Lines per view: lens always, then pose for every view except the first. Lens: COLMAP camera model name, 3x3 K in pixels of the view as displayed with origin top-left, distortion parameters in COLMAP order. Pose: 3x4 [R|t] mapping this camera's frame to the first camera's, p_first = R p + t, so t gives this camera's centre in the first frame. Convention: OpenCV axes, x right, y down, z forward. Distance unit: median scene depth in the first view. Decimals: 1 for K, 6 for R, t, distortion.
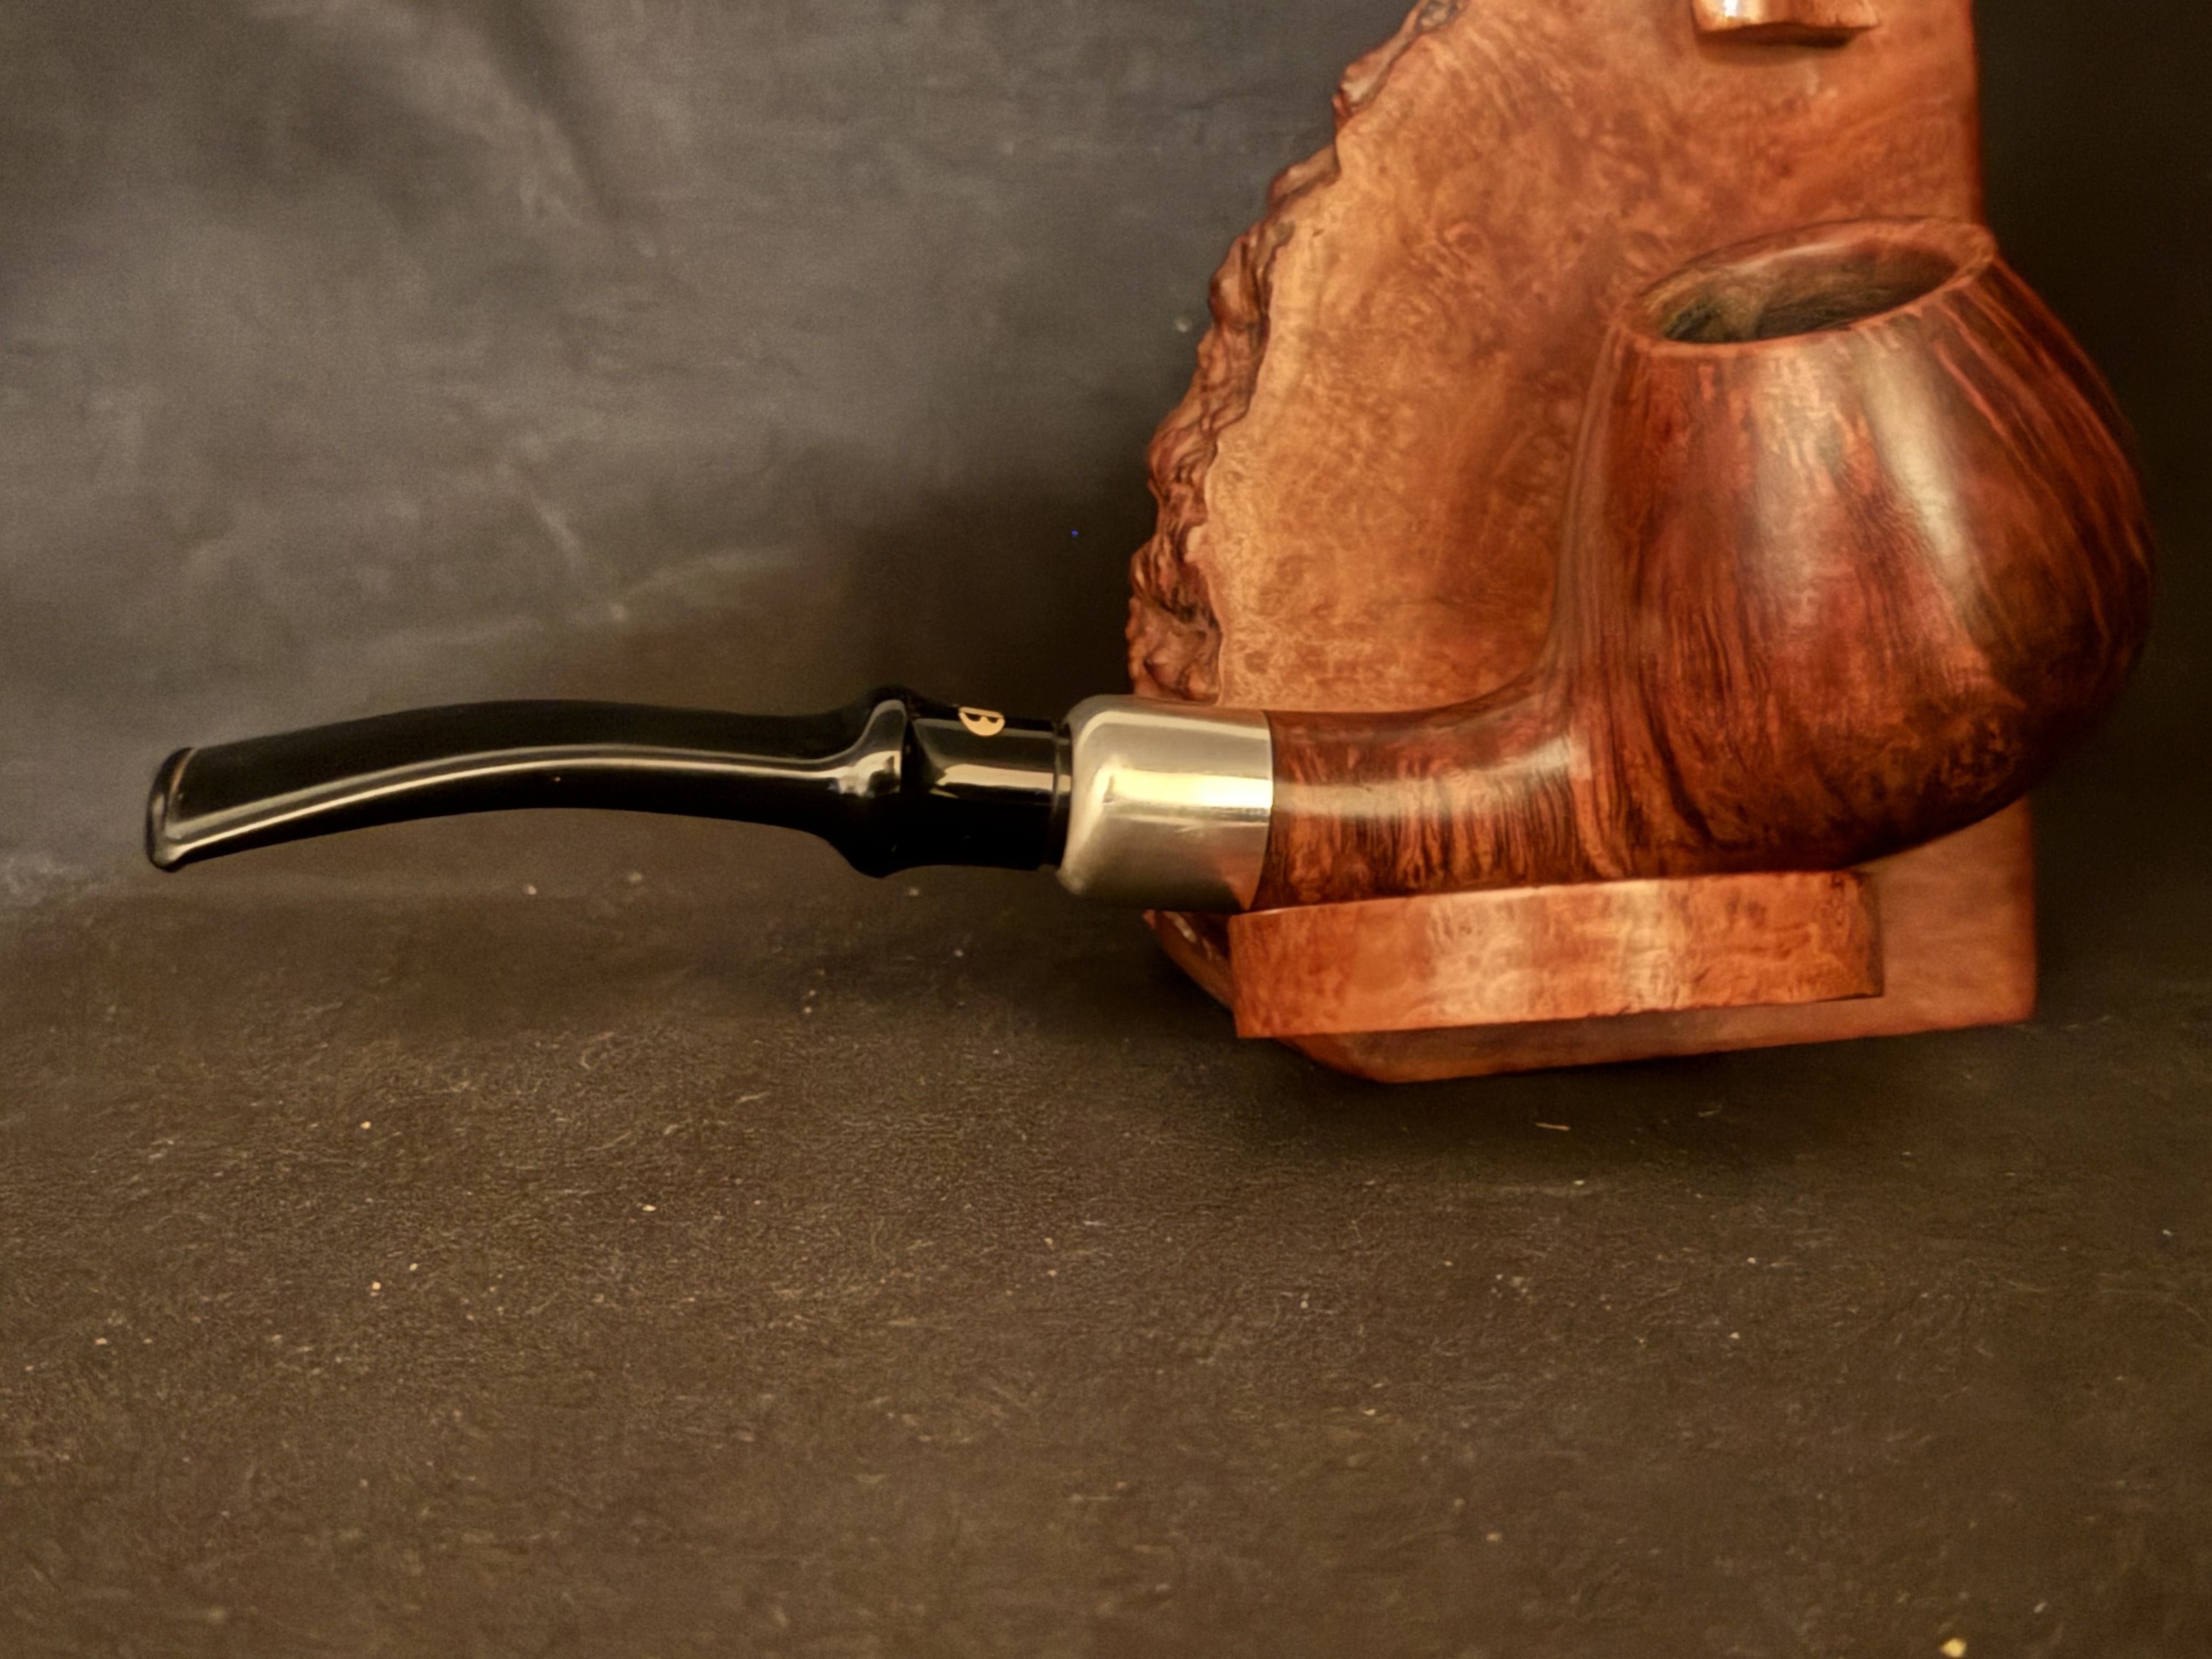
lens RADIAL K [[3396.9, 0, 1098.4], [0, 3396.9, 832.4], [0, 0, 1]] dist [0.098049, 0.000000]
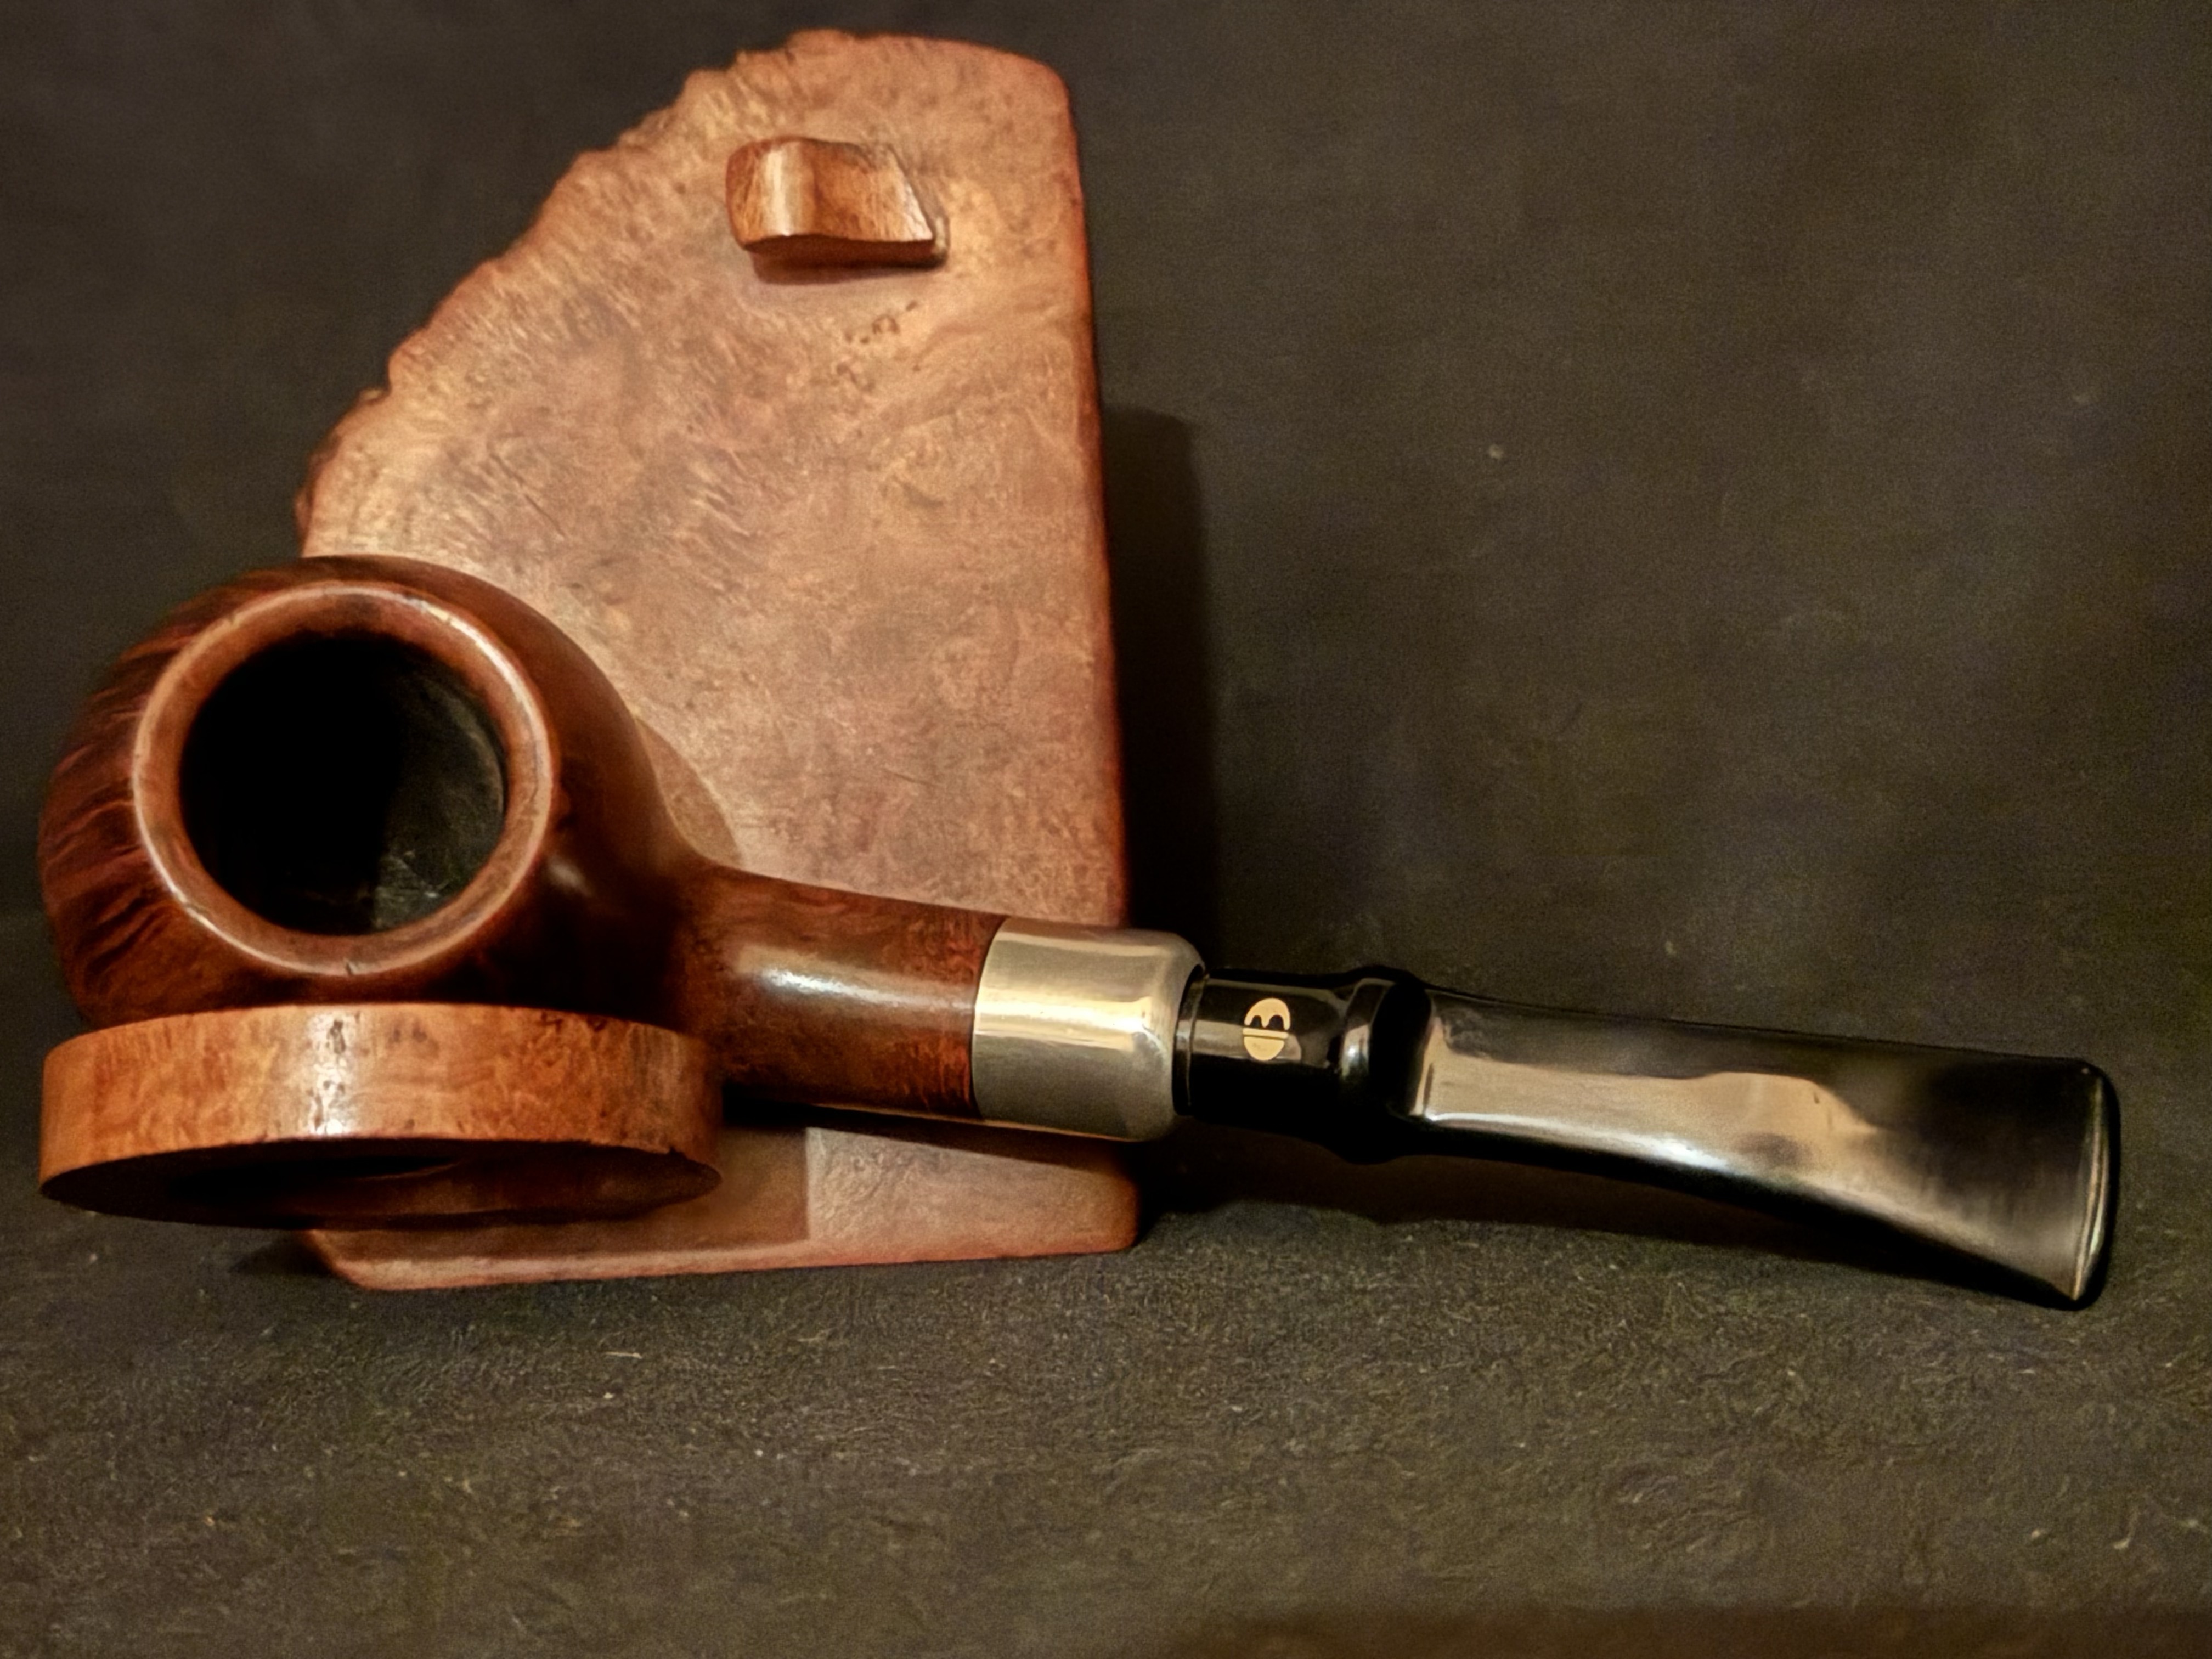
lens RADIAL K [[3396.9, 0, 1107.4], [0, 3396.9, 830.2], [0, 0, 1]] dist [0.098049, 0.000000]
pose [[0.976707, -0.016824, -0.213915, 0.496237], [-0.019646, 0.985723, -0.167228, 0.102779], [0.213674, 0.167535, 0.962432, 0.081261]]
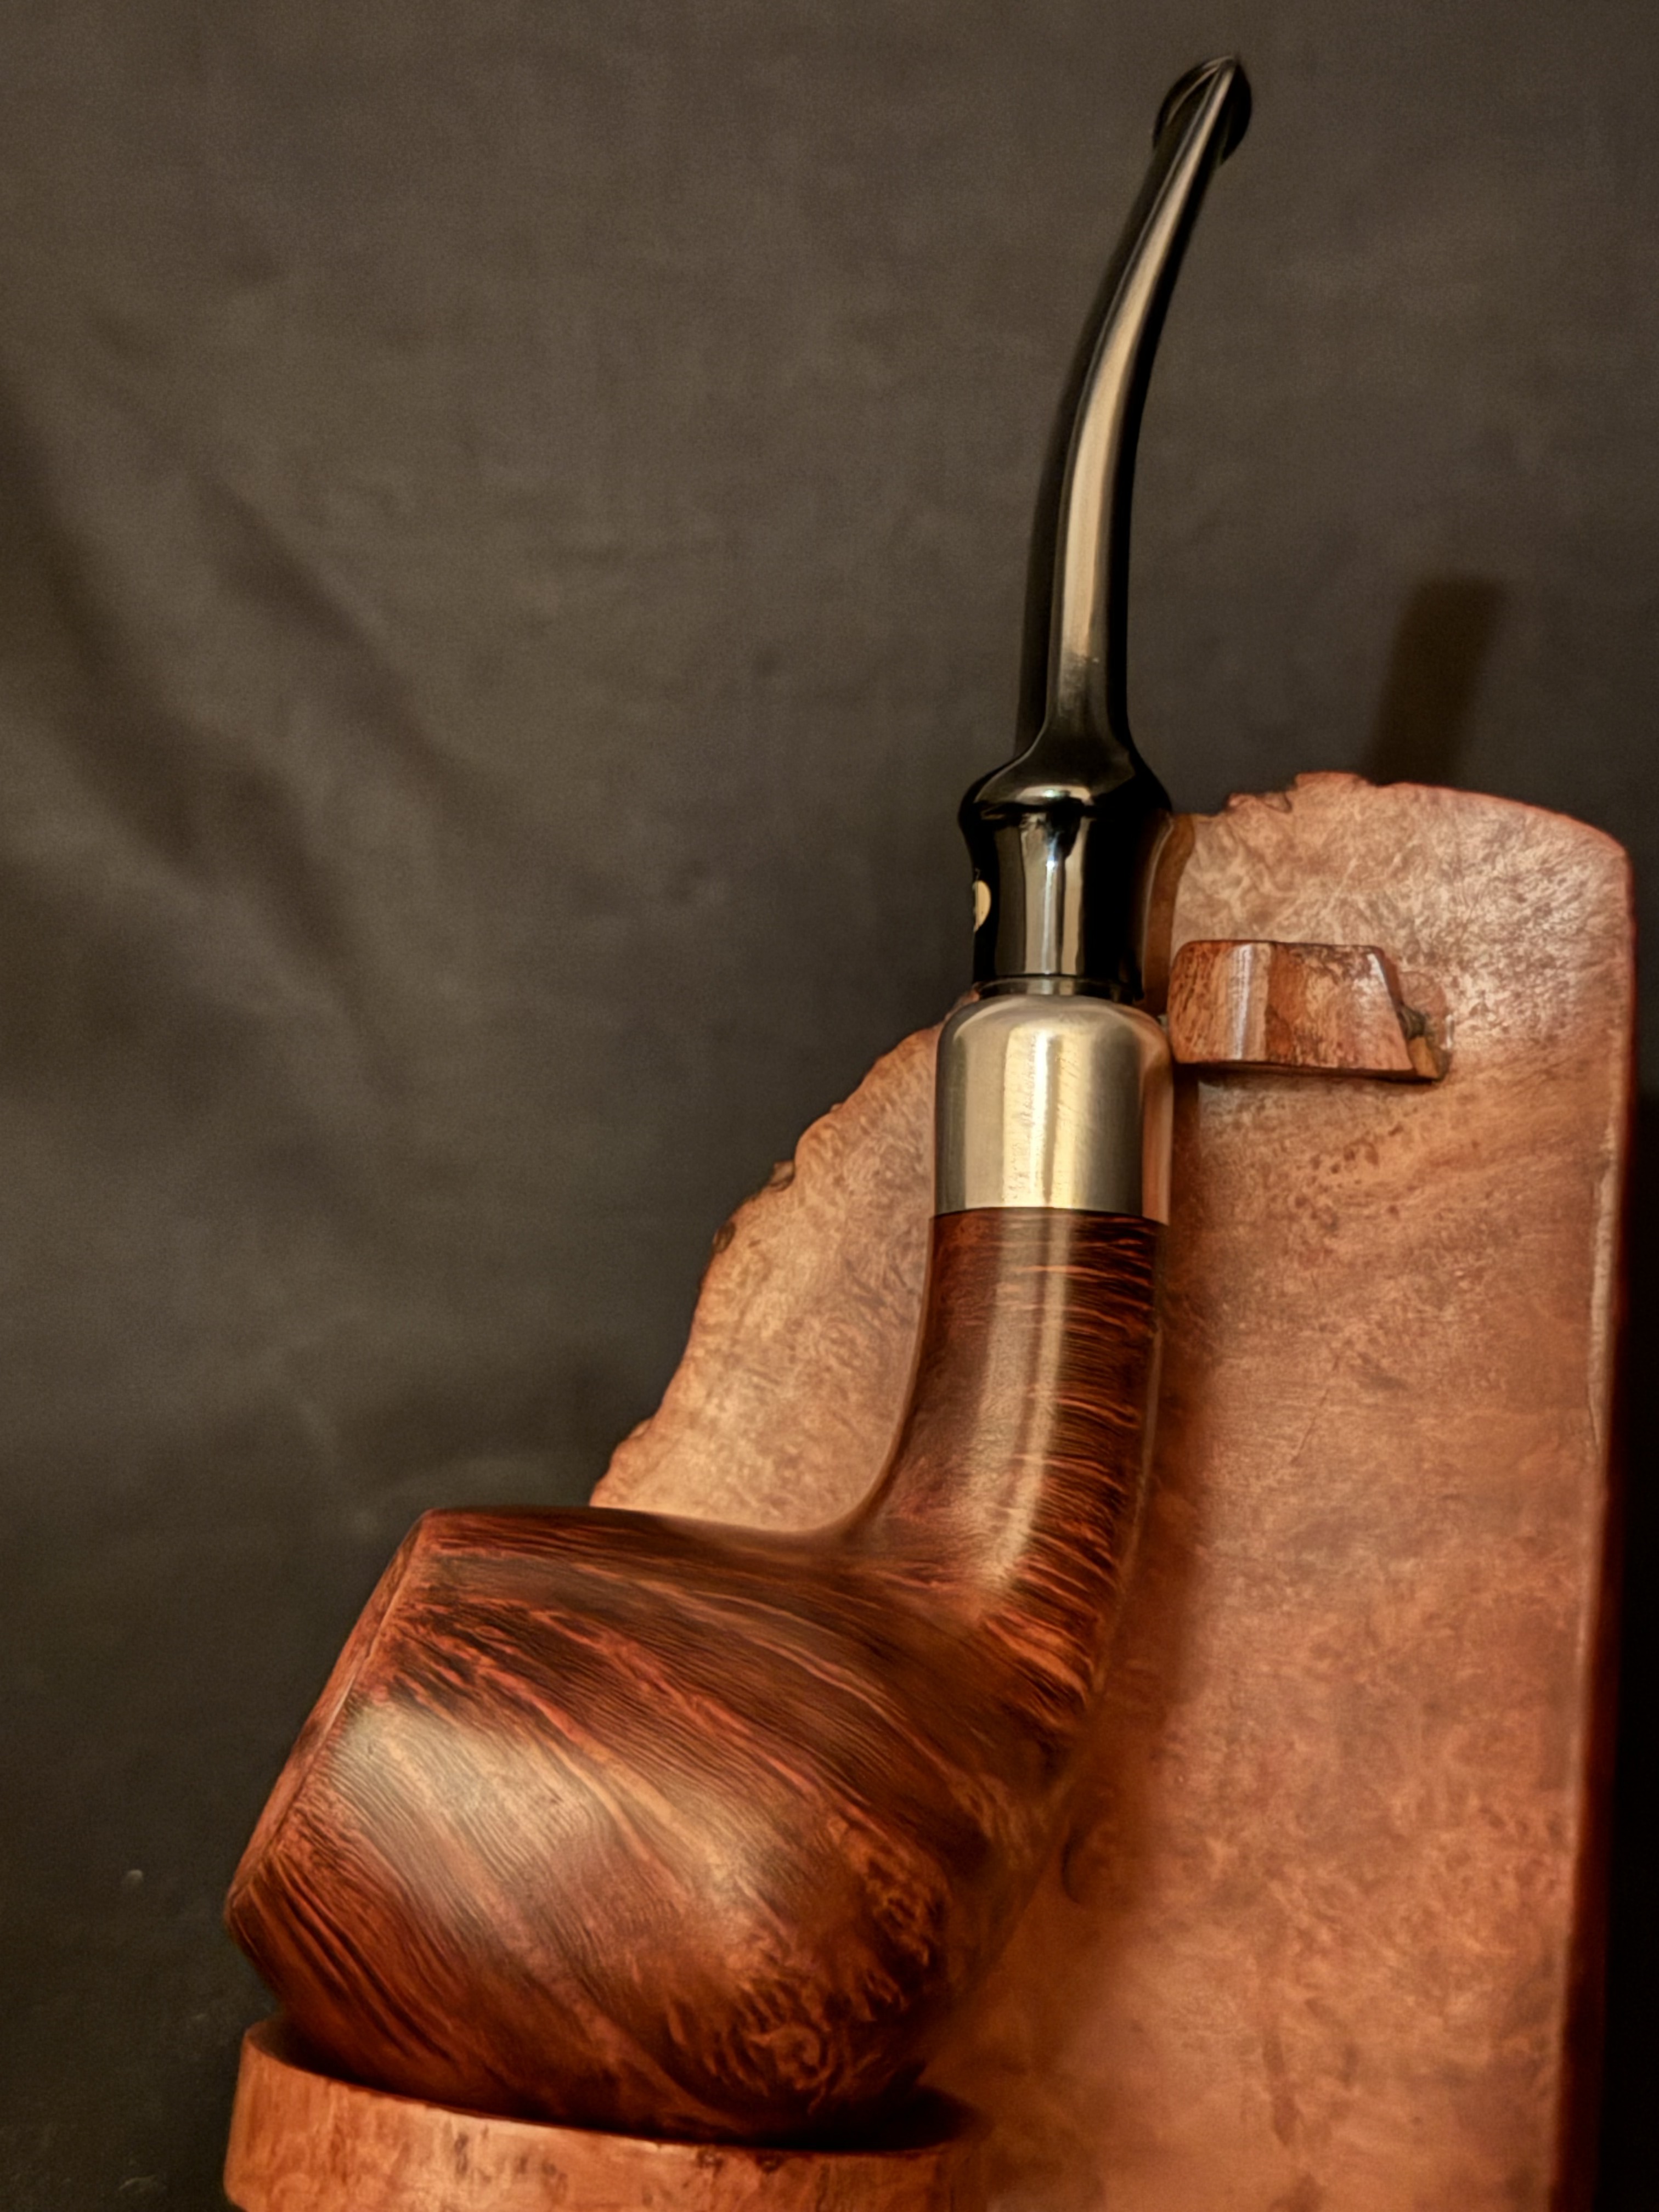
lens RADIAL K [[3396.9, 0, 820.6], [0, 3396.9, 1109.6], [0, 0, 1]] dist [0.098049, 0.000000]
pose [[0.811670, 0.096771, -0.576045, 0.587136], [-0.151085, 0.987402, -0.047008, -0.170309], [0.564239, 0.125187, 0.816065, 0.272275]]
